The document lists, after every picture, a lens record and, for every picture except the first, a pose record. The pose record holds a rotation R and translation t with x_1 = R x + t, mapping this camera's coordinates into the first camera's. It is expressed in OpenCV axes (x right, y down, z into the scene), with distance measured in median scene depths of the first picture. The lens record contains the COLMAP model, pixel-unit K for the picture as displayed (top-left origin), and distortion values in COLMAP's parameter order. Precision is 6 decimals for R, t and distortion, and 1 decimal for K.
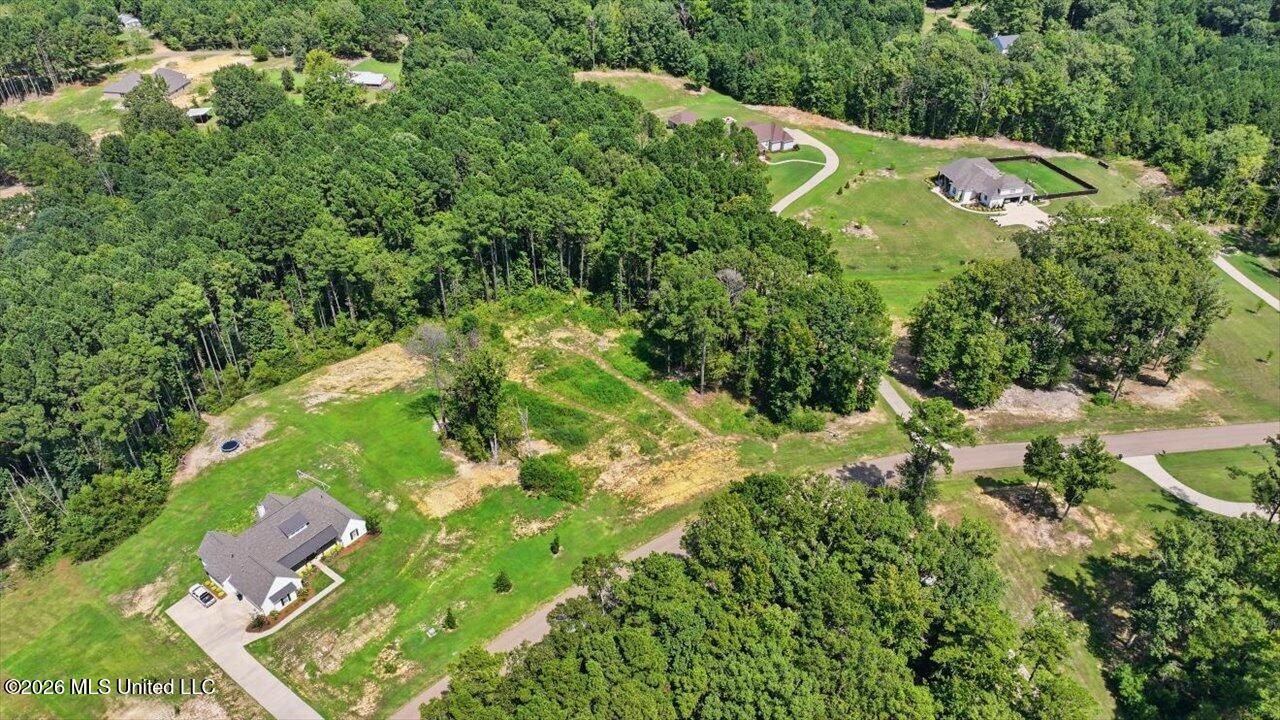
lens RADIAL K [[899.1, 0, 645.1], [0, 899.1, 355.6], [0, 0, 1]] dist [-0.003713, 0.019164]
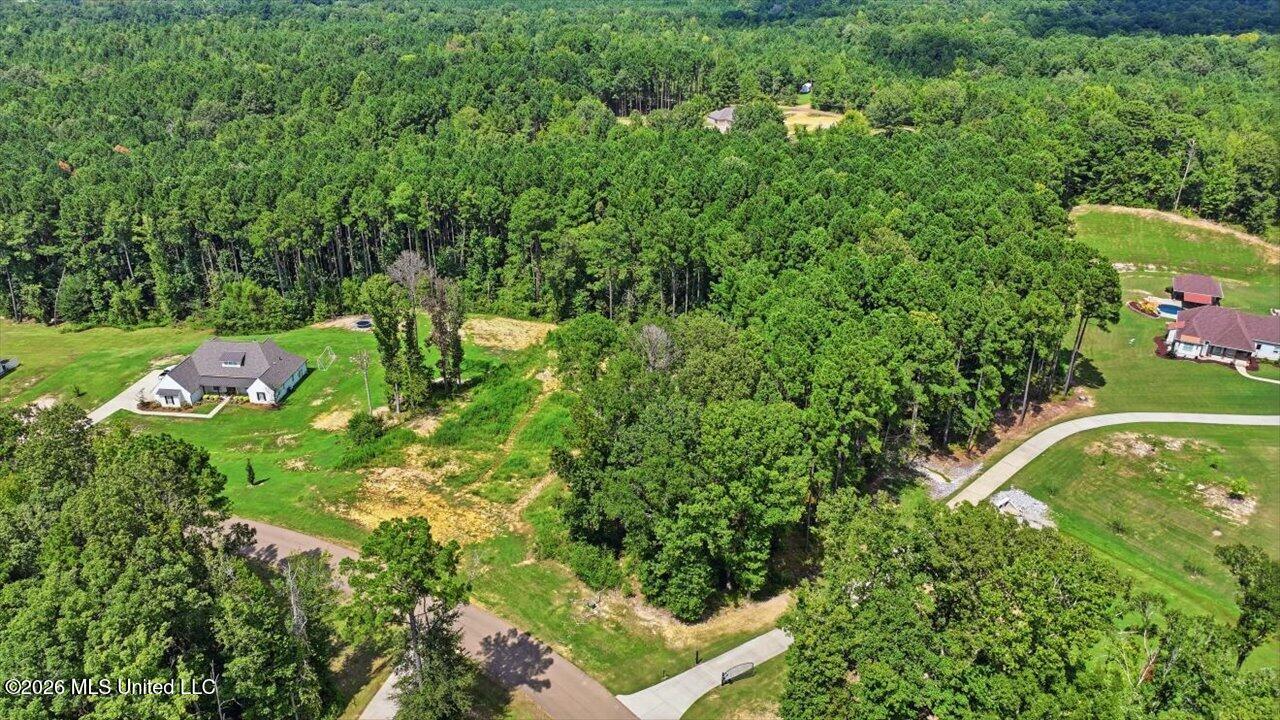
lens RADIAL K [[899.1, 0, 646.0], [0, 899.1, 354.5], [0, 0, 1]] dist [-0.003713, 0.019164]
pose [[0.535349, 0.358877, -0.764597, 0.576294], [-0.485180, 0.871654, 0.069417, -0.110950], [0.691376, 0.333805, 0.640760, 0.507491]]
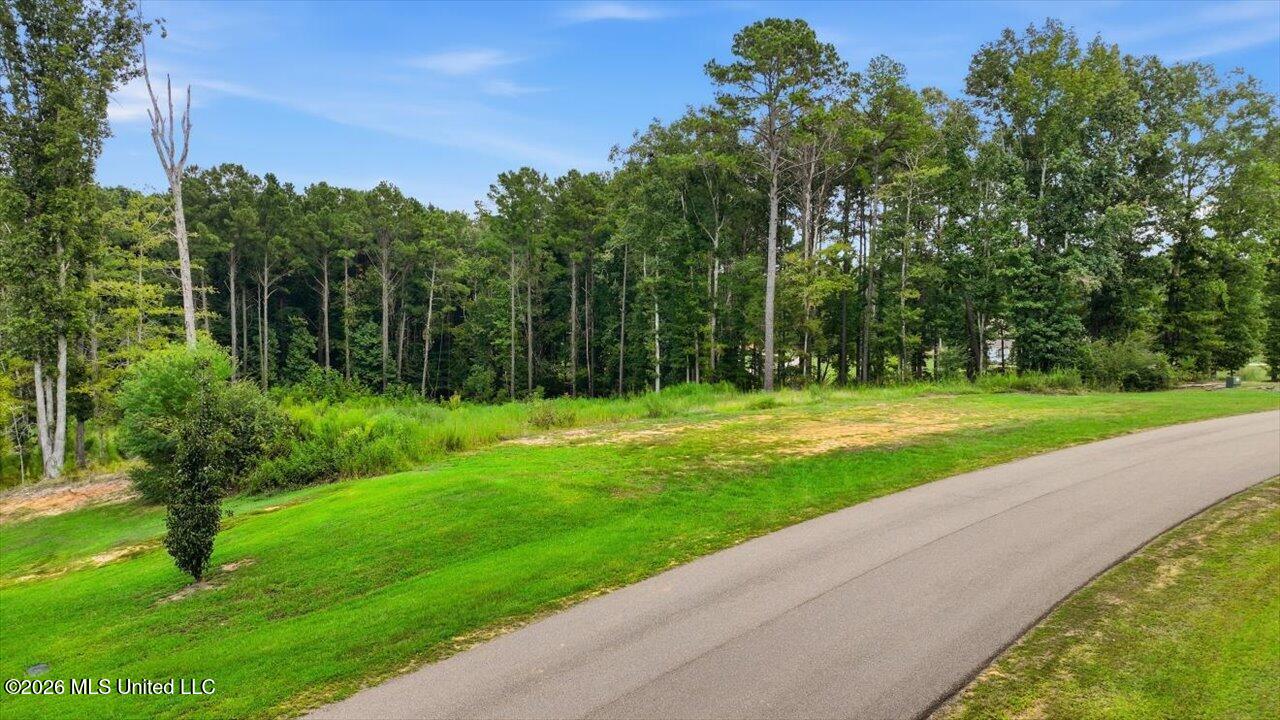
lens RADIAL K [[899.1, 0, 647.3], [0, 899.1, 359.5], [0, 0, 1]] dist [-0.003713, 0.019164]
pose [[0.984225, -0.001731, 0.176912, -0.045771], [0.095739, 0.846103, -0.524350, 0.204990], [-0.148778, 0.533016, 0.832922, 0.674713]]
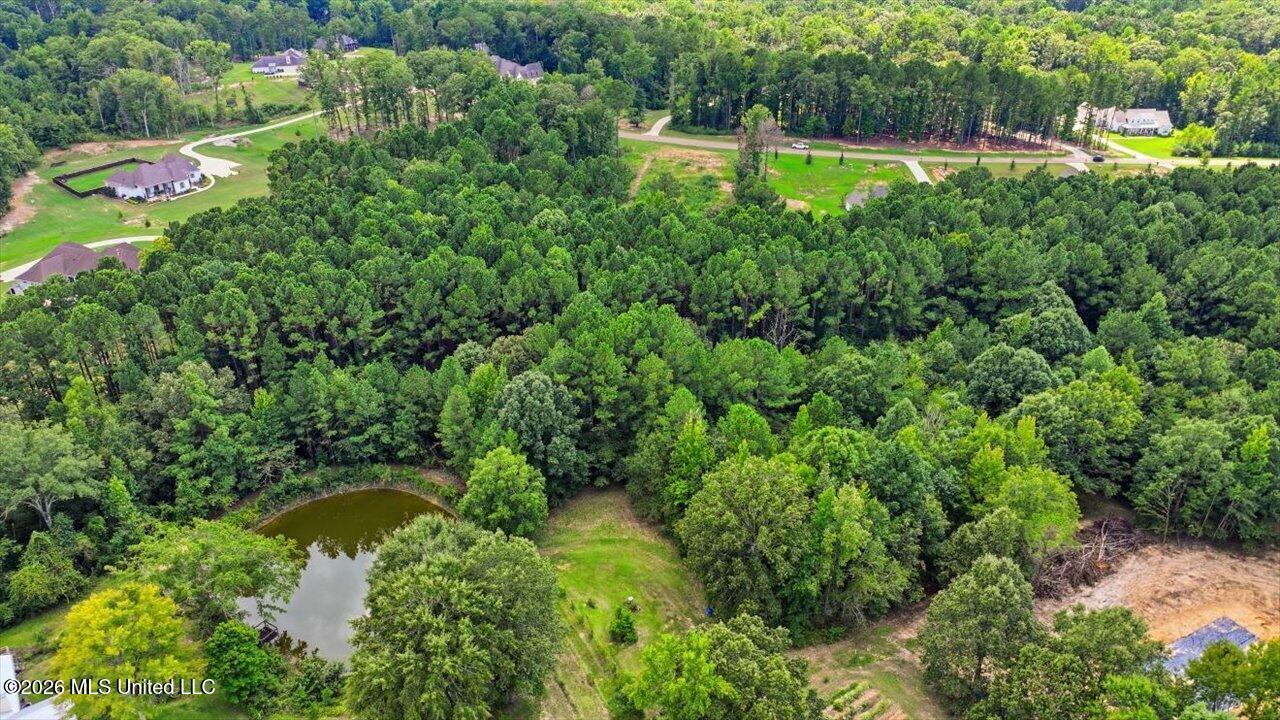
lens RADIAL K [[899.1, 0, 643.3], [0, 899.1, 364.3], [0, 0, 1]] dist [-0.003713, 0.019164]
pose [[-0.672724, -0.347915, 0.652992, -1.015171], [0.426250, 0.539143, 0.726386, -0.819784], [-0.604776, 0.766995, -0.214396, 1.483583]]
